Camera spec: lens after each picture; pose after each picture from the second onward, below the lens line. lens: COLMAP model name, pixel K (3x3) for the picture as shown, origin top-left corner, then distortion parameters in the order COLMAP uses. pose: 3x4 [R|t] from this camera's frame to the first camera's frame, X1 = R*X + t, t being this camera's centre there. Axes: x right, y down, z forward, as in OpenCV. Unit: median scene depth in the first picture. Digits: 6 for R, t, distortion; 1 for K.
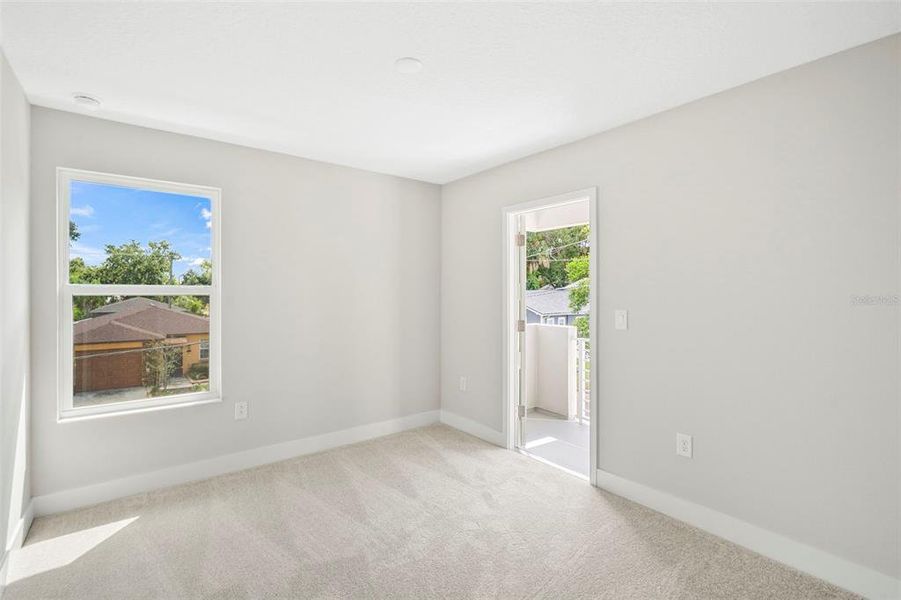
lens RADIAL K [[399.0, 0, 450.5], [0, 399.0, 300.0], [0, 0, 1]] dist [-0.005041, -0.000210]
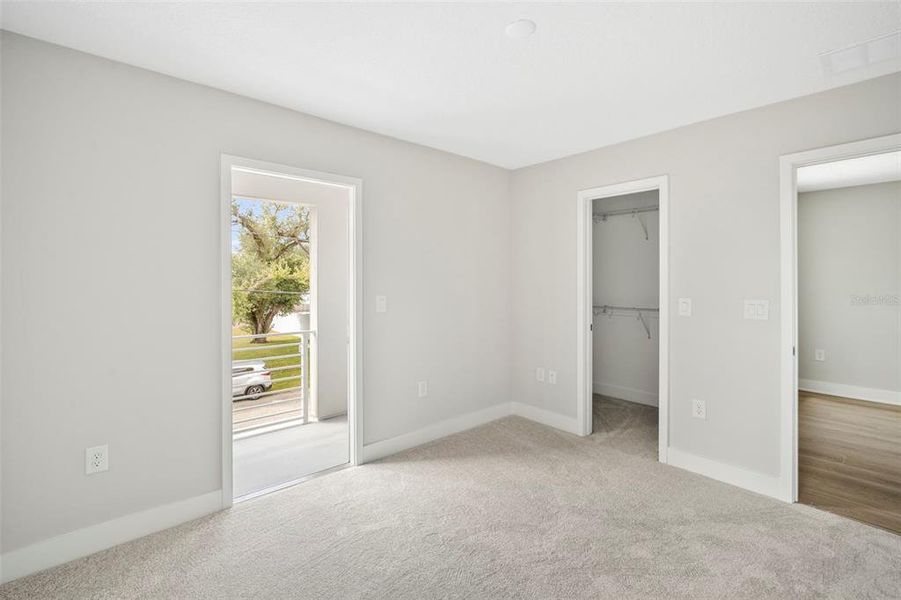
lens RADIAL K [[392.8, 0, 447.5], [0, 392.8, 274.9], [0, 0, 1]] dist [-0.001925, -0.000122]
pose [[-0.015943, 0.004377, 0.999863, -0.679885], [0.012009, 0.999919, -0.004186, -0.023925], [-0.999801, 0.011941, -0.015994, 0.792509]]
